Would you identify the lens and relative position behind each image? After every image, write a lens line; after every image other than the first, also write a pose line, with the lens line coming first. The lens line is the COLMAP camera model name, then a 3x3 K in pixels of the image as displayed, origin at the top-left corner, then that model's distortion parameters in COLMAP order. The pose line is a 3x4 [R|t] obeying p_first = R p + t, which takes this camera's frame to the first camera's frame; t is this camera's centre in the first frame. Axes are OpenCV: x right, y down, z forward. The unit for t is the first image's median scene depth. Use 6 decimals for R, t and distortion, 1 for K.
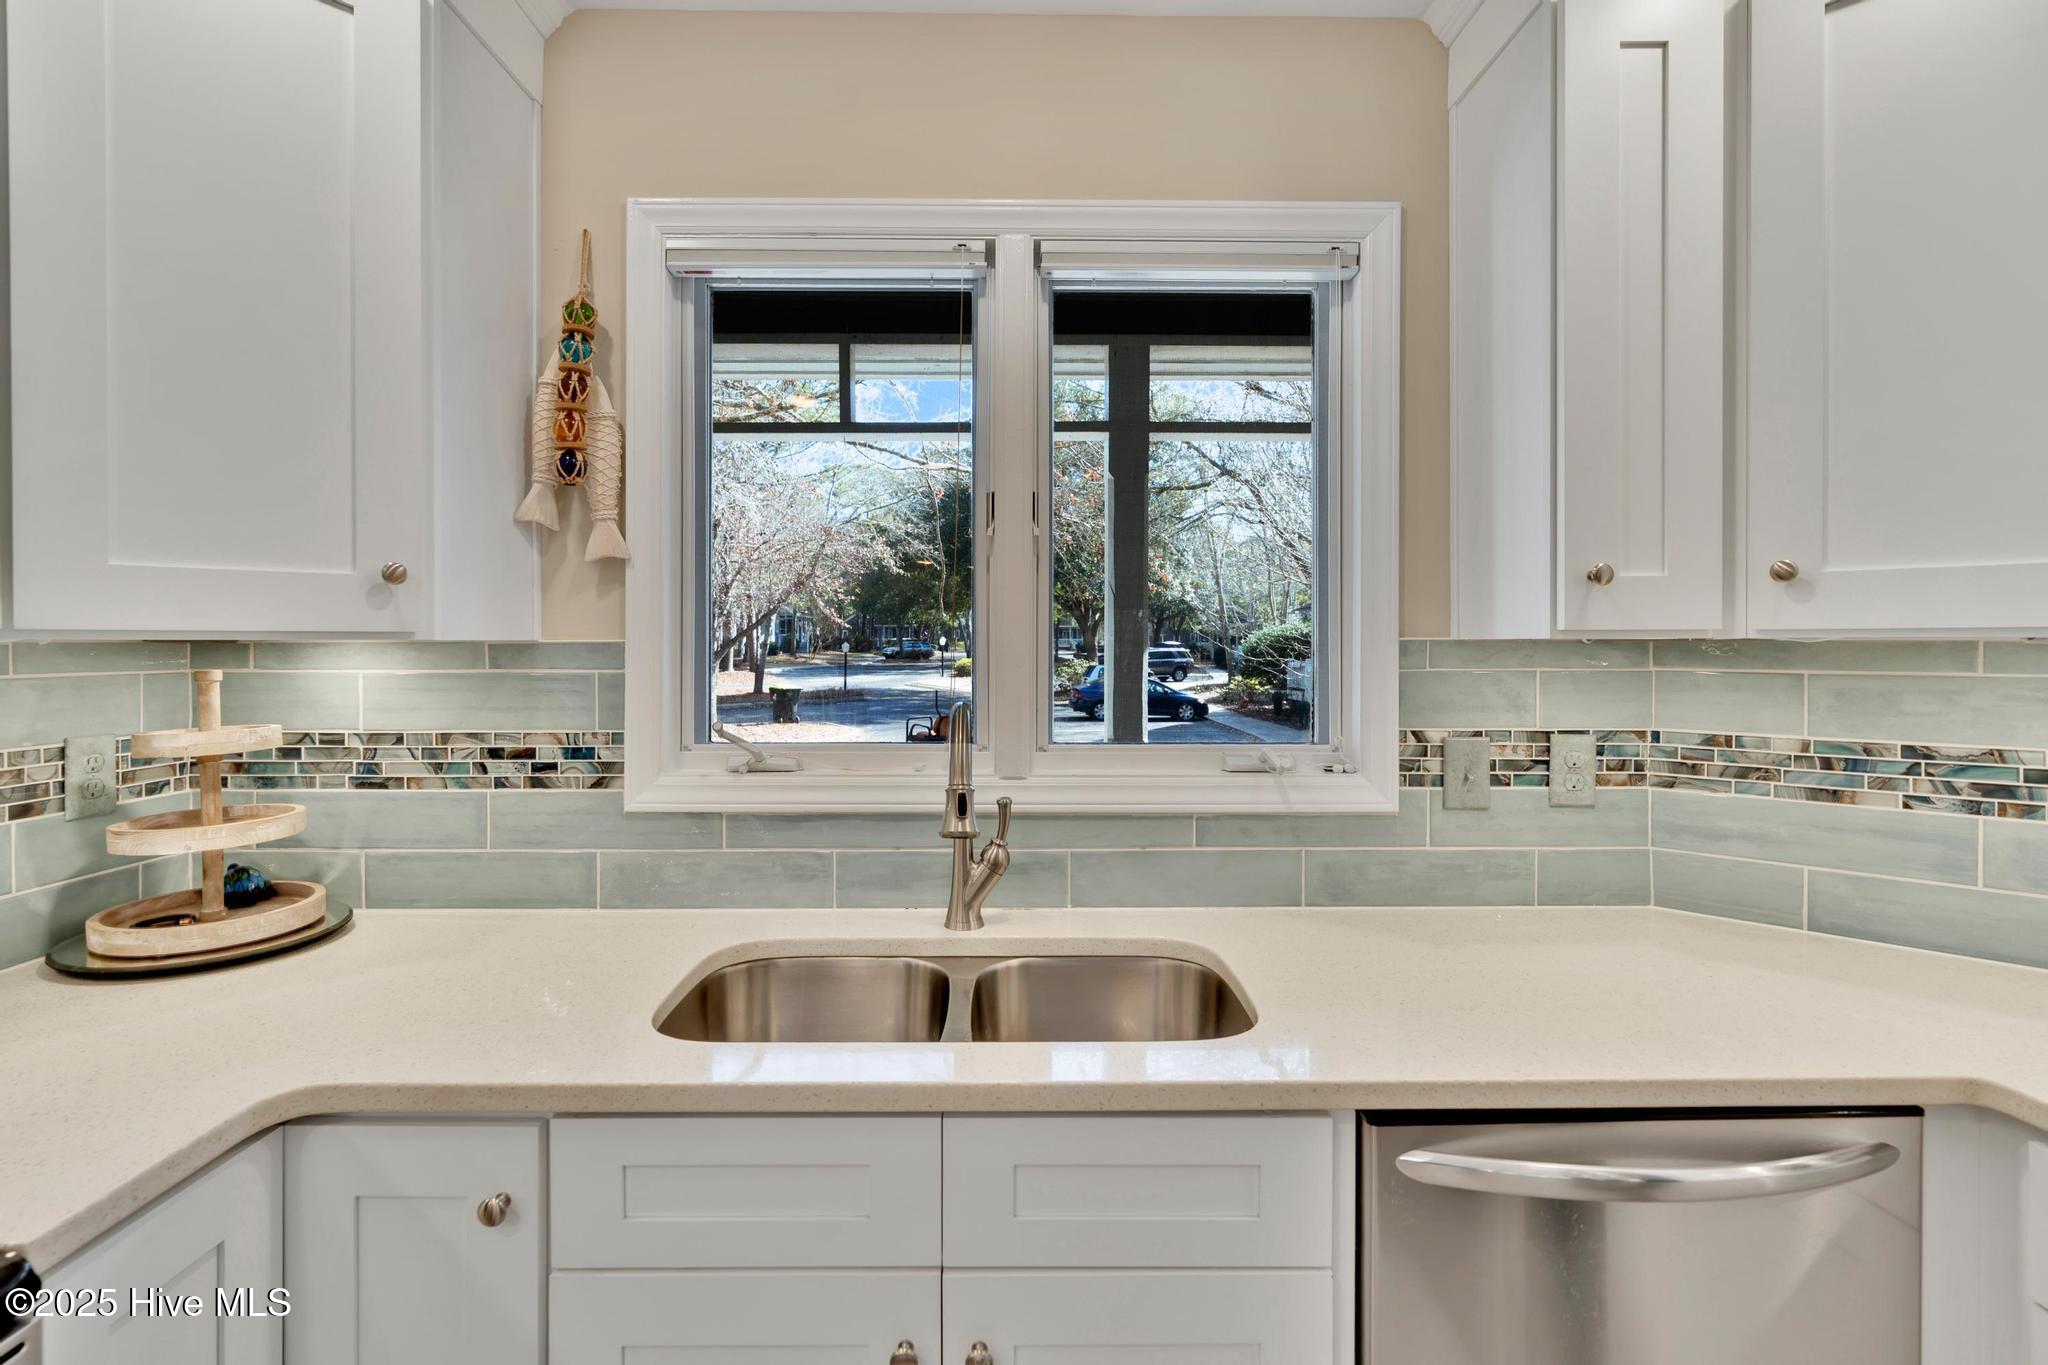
lens RADIAL K [[945.8, 0, 1026.8], [0, 945.8, 654.6], [0, 0, 1]] dist [-0.006799, 0.000302]
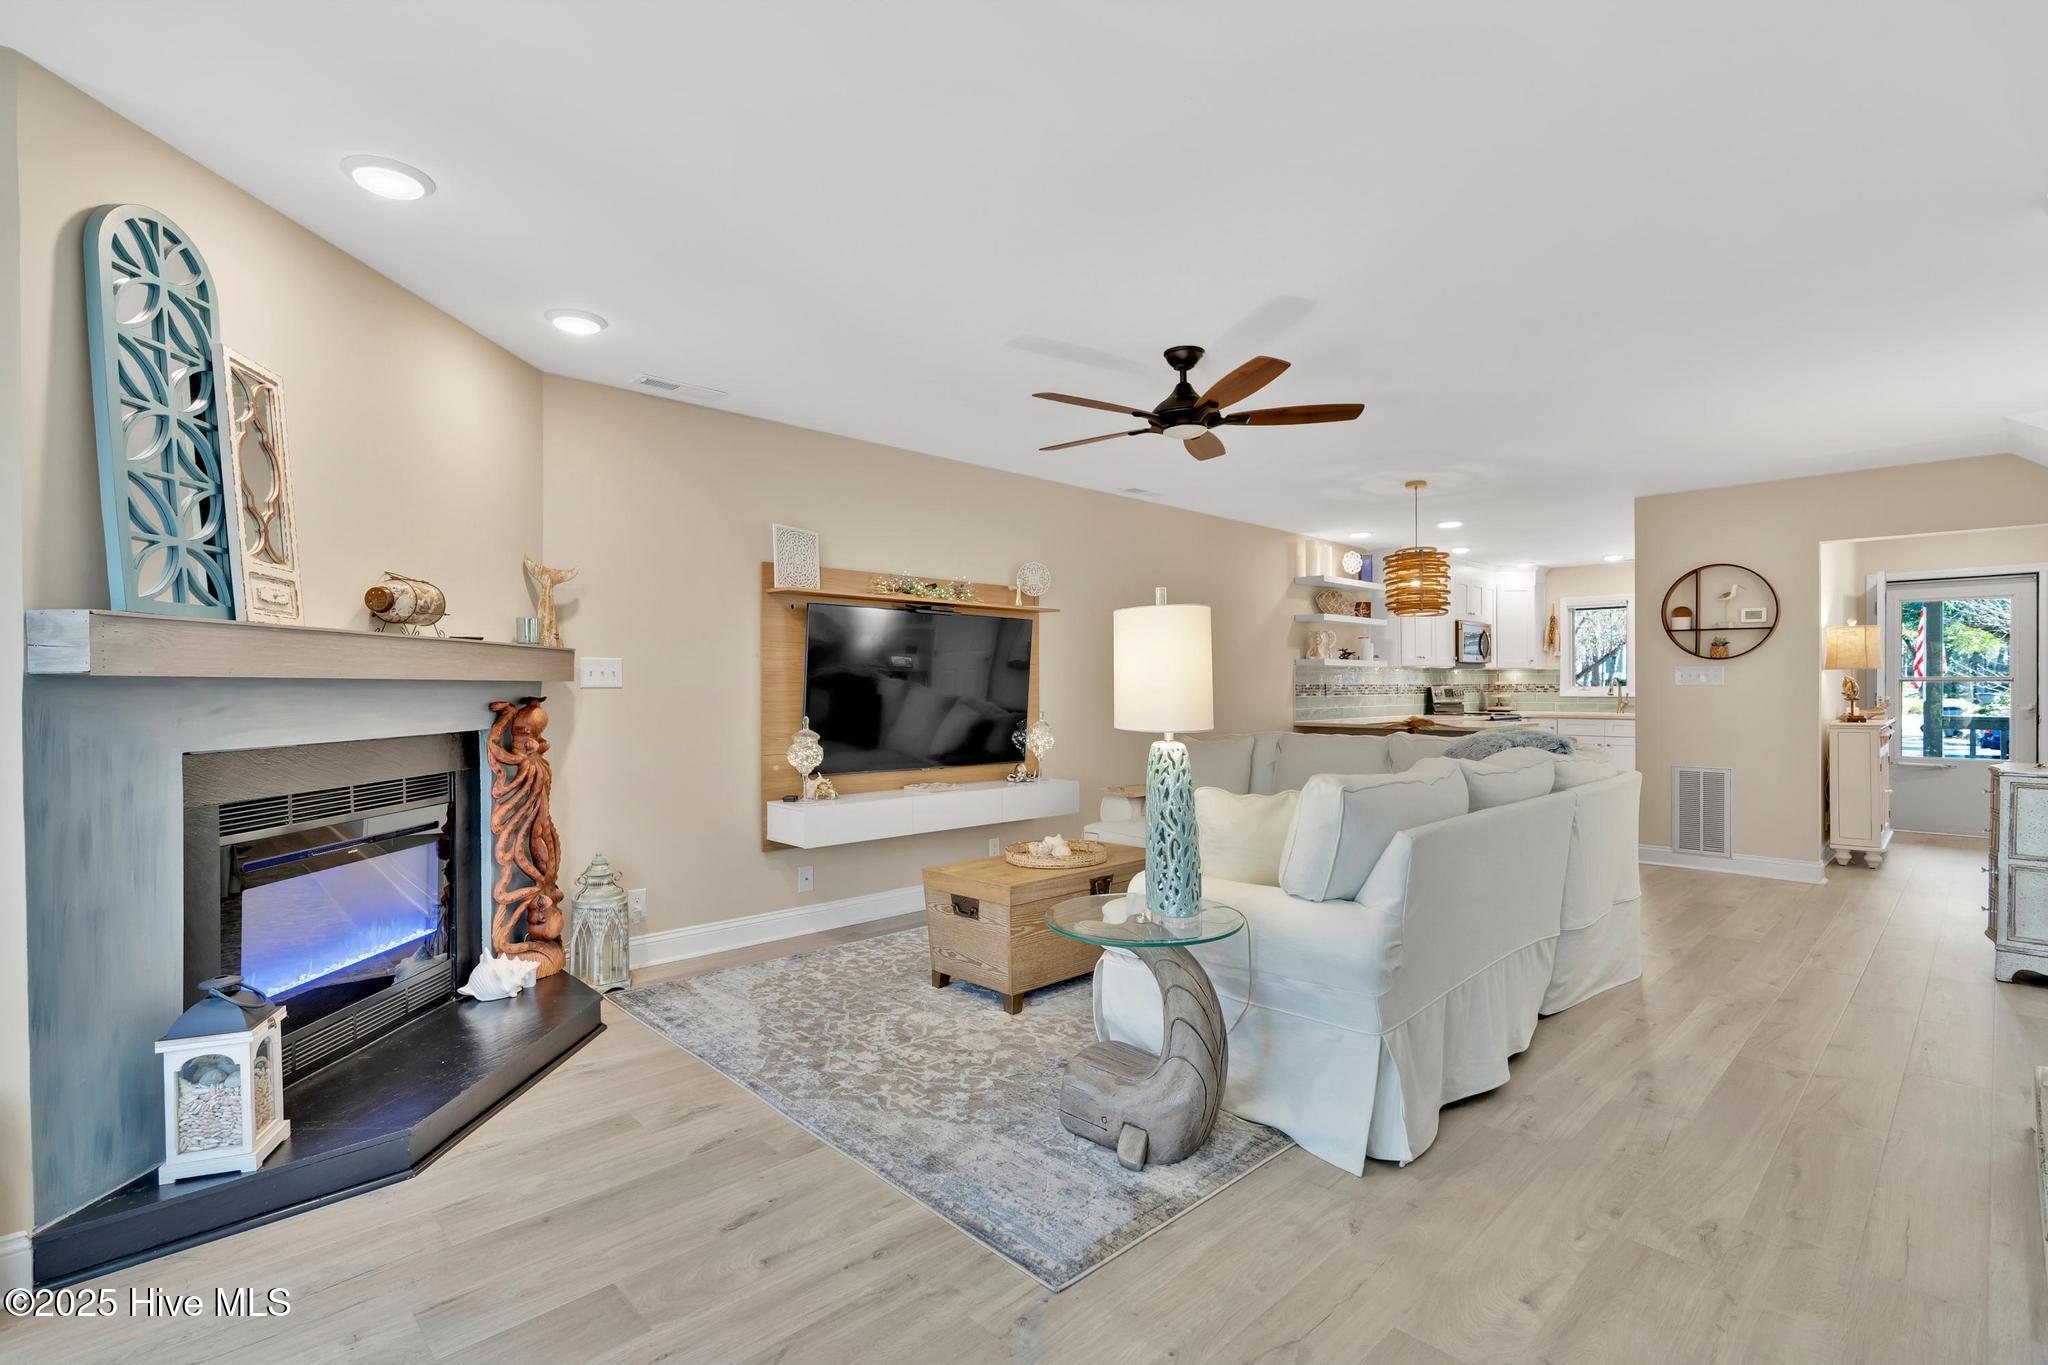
lens RADIAL K [[945.8, 0, 1018.3], [0, 945.8, 689.5], [0, 0, 1]] dist [-0.006799, 0.000302]
pose [[0.669489, 0.001996, -0.742819, 1.821037], [-0.005015, 0.999986, -0.001834, 0.151044], [0.742805, 0.004953, 0.669489, -5.866758]]
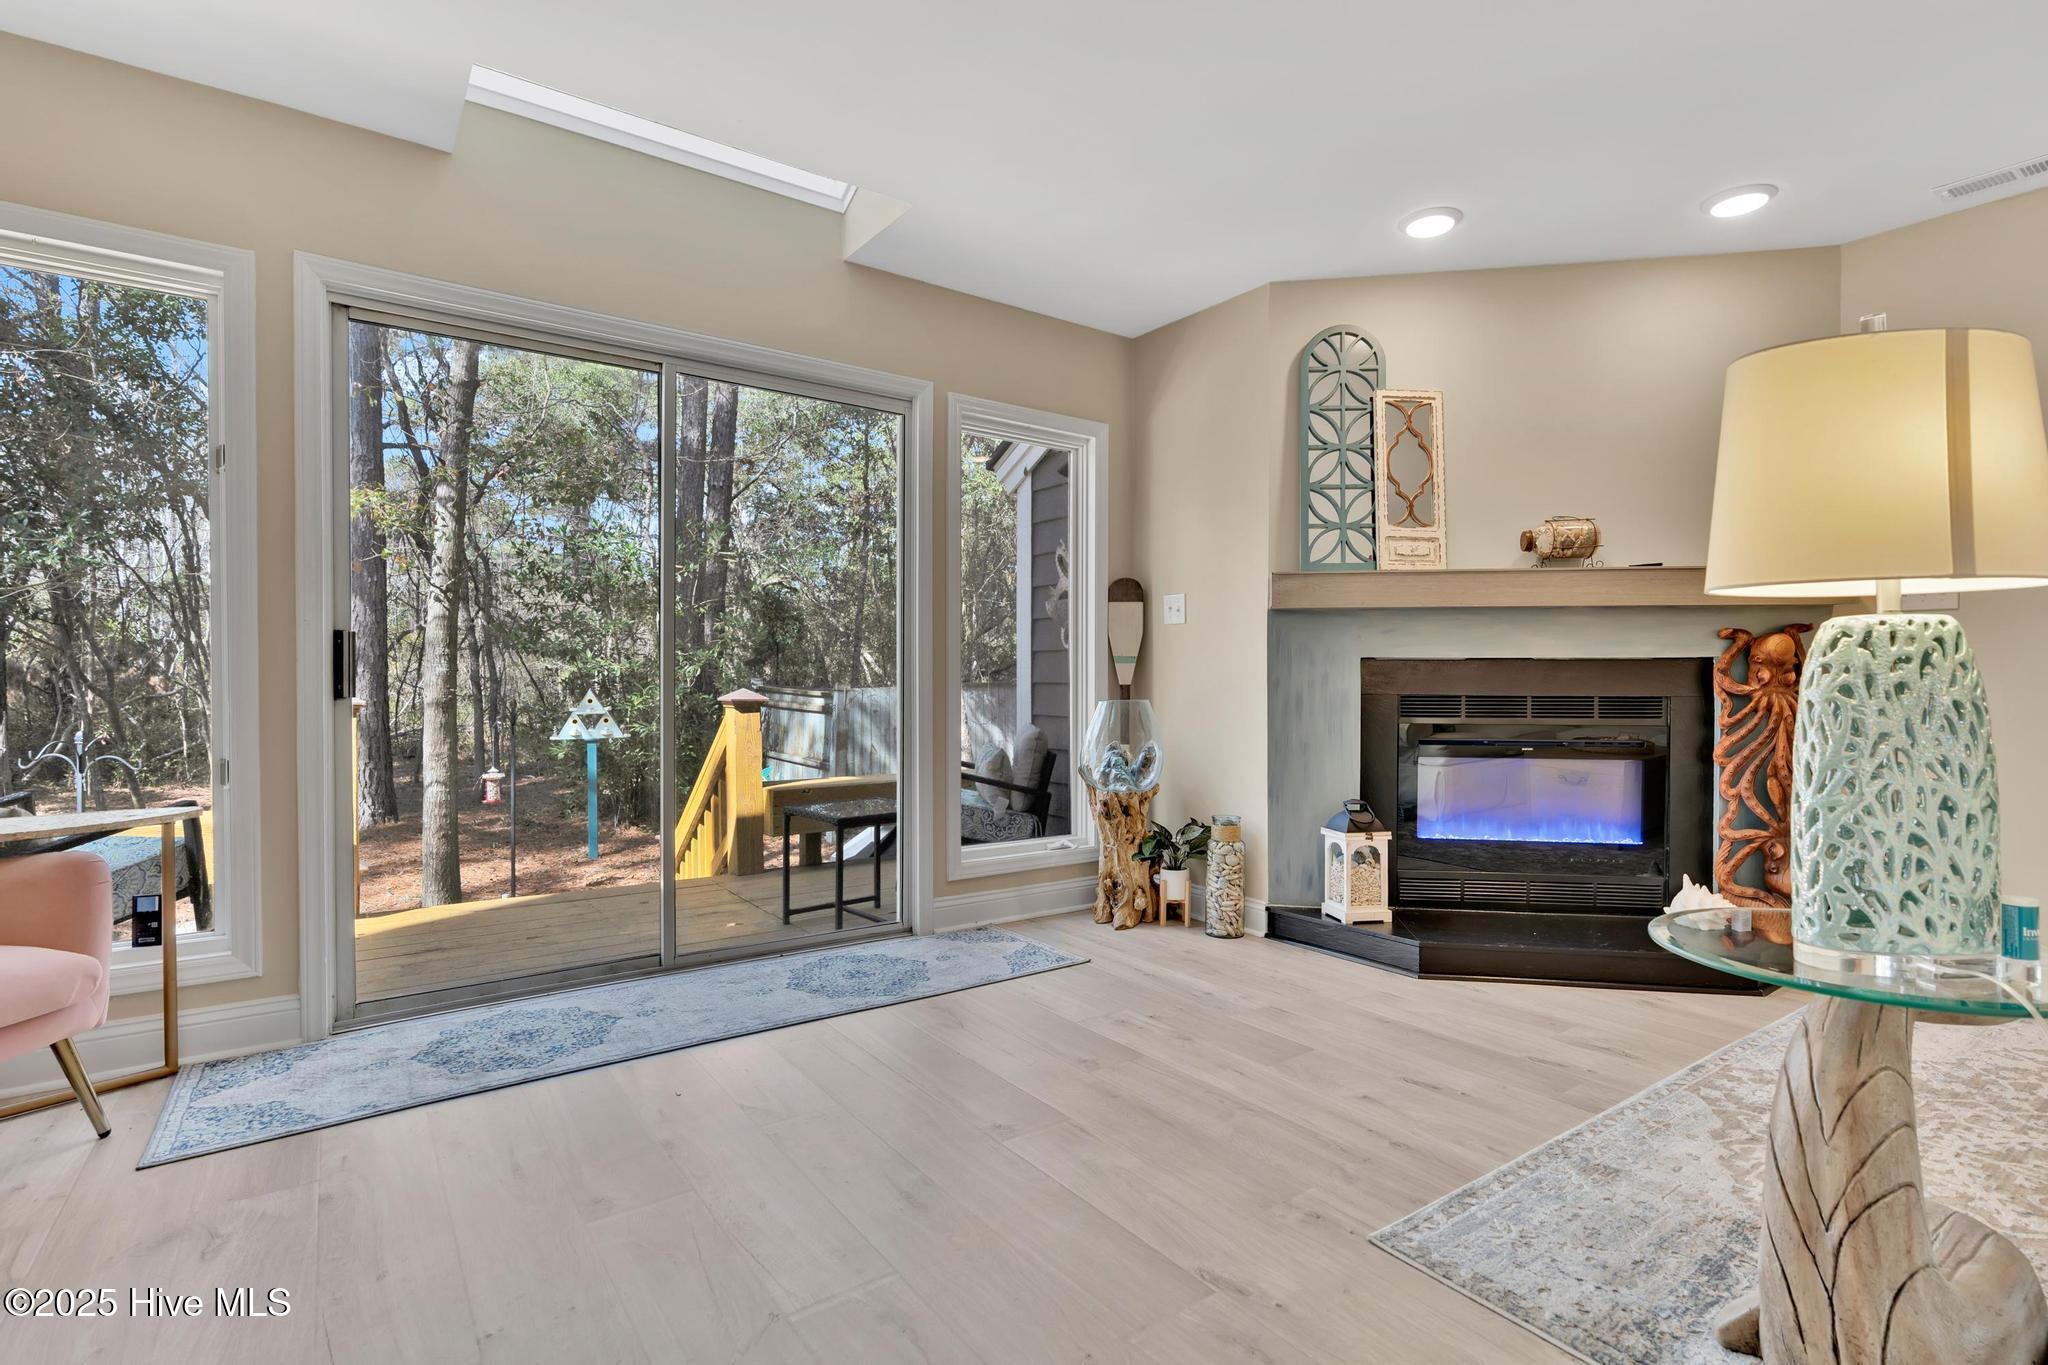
lens RADIAL K [[945.8, 0, 1027.3], [0, 945.8, 690.5], [0, 0, 1]] dist [-0.006799, 0.000302]
pose [[-0.822564, 0.008516, -0.568609, 1.862772], [-0.007686, 0.999630, 0.026091, 0.281996], [0.568621, 0.025832, -0.822194, -4.394267]]
